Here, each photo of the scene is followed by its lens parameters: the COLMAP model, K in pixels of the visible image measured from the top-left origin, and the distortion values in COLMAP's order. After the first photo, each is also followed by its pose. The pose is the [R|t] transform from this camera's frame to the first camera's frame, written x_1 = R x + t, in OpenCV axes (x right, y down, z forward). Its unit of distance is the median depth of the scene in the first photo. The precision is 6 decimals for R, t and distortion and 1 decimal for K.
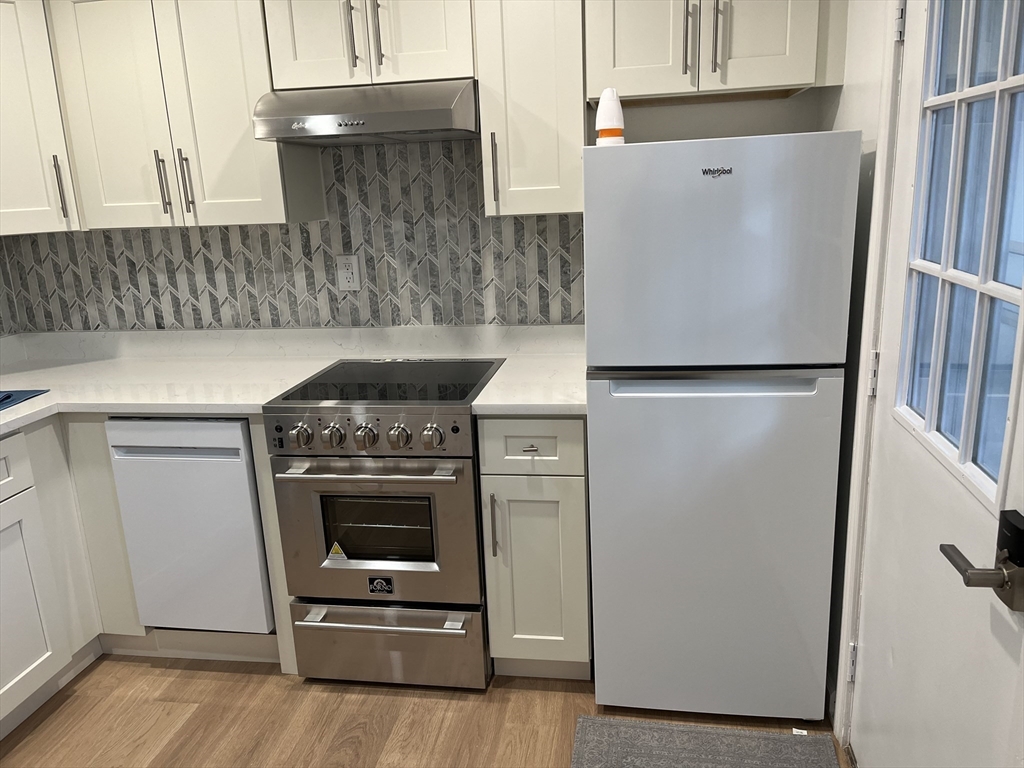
lens RADIAL K [[771.4, 0, 516.0], [0, 771.4, 391.8], [0, 0, 1]] dist [0.052232, -0.072070]
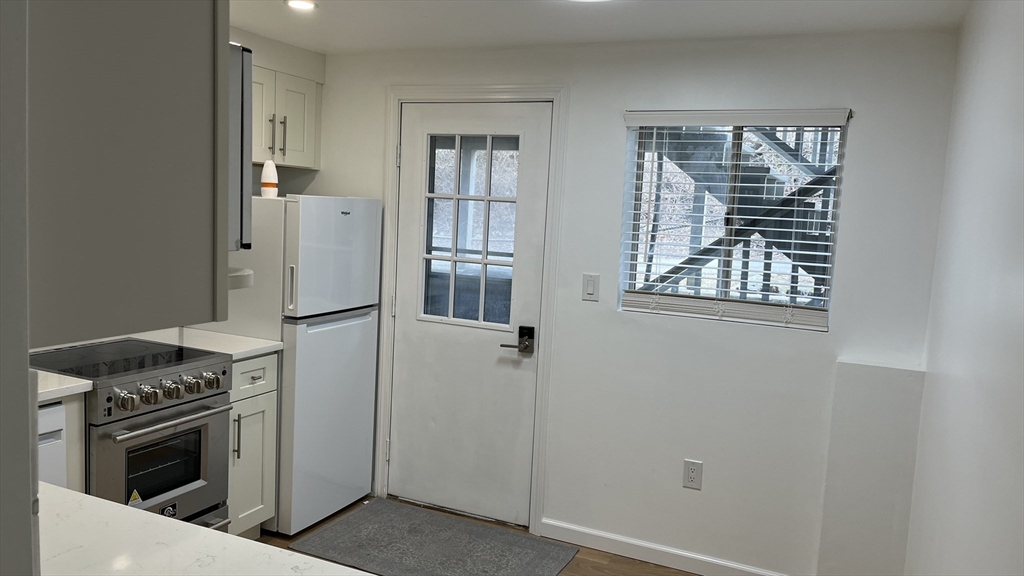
lens RADIAL K [[771.5, 0, 516.2], [0, 771.5, 293.8], [0, 0, 1]] dist [0.056353, -0.076646]
pose [[0.257384, -0.052304, 0.964893, -1.159131], [0.185508, 0.982635, 0.003781, -0.000235], [-0.948335, 0.178022, 0.262618, 0.059710]]
